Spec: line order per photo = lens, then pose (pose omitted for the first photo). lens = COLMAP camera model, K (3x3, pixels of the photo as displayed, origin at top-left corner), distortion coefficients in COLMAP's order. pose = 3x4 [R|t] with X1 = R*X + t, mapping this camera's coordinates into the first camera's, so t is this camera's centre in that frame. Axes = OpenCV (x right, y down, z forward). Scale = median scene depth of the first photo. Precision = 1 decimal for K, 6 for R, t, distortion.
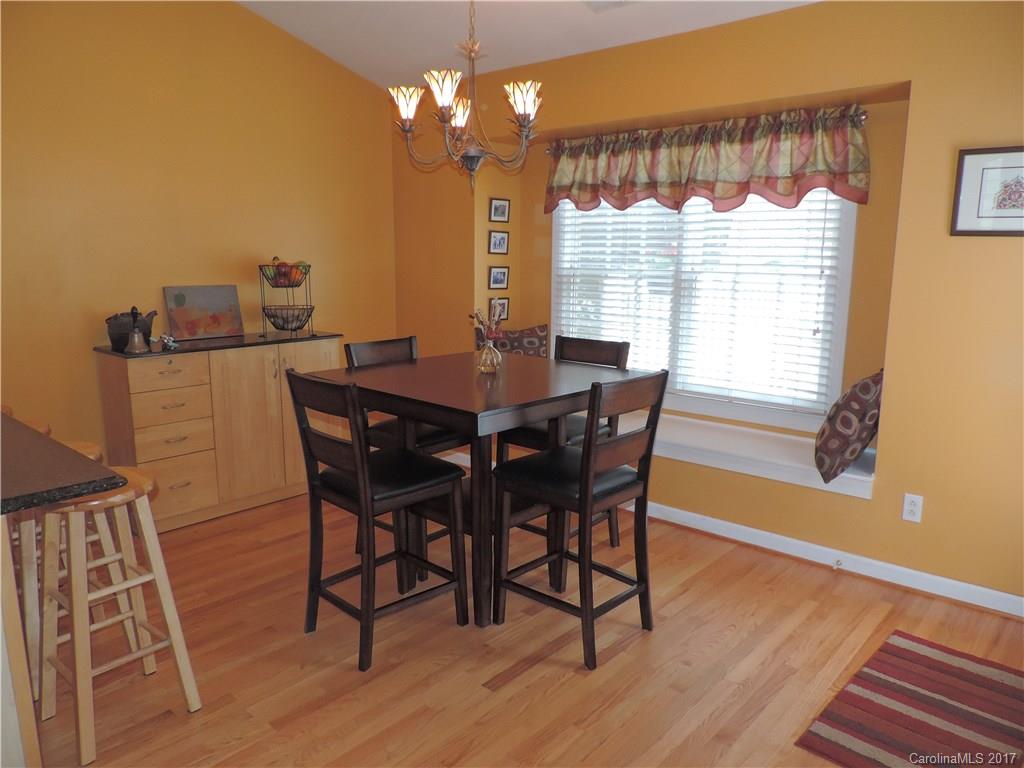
lens RADIAL K [[738.4, 0, 506.9], [0, 738.4, 383.9], [0, 0, 1]] dist [-0.010248, 0.005649]
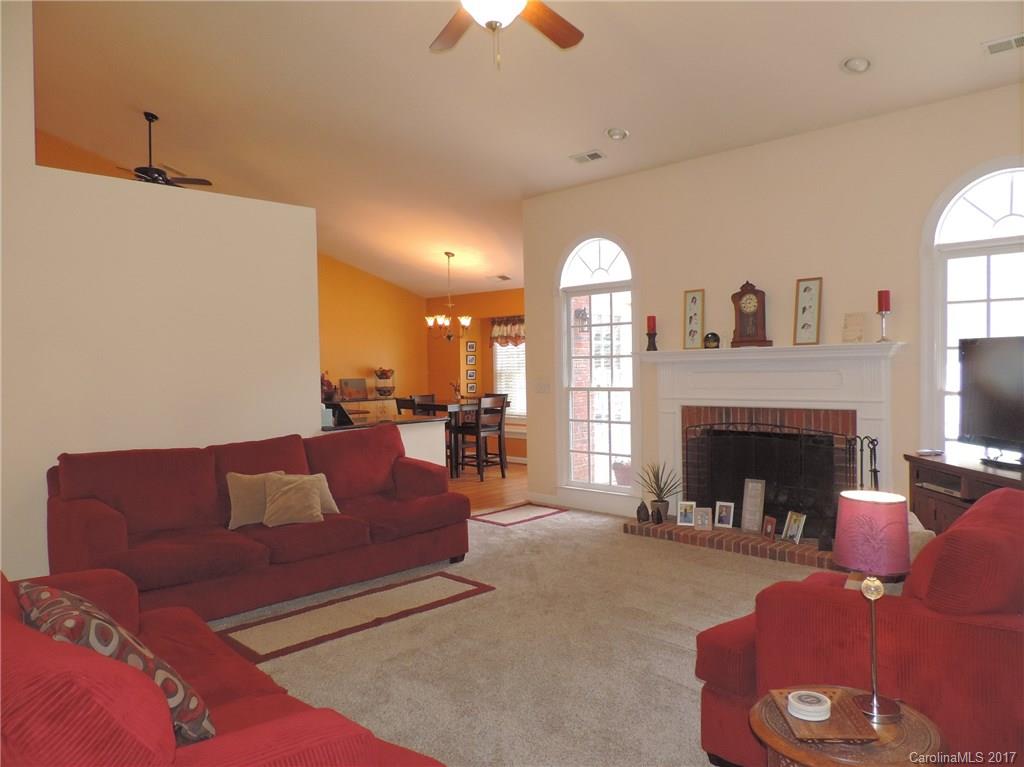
lens RADIAL K [[738.4, 0, 502.9], [0, 738.4, 384.9], [0, 0, 1]] dist [-0.010248, 0.005649]
pose [[0.998495, -0.018179, -0.051751, 0.235841], [0.010231, 0.988648, -0.149901, 0.271477], [0.053889, 0.149146, 0.987346, -1.470211]]
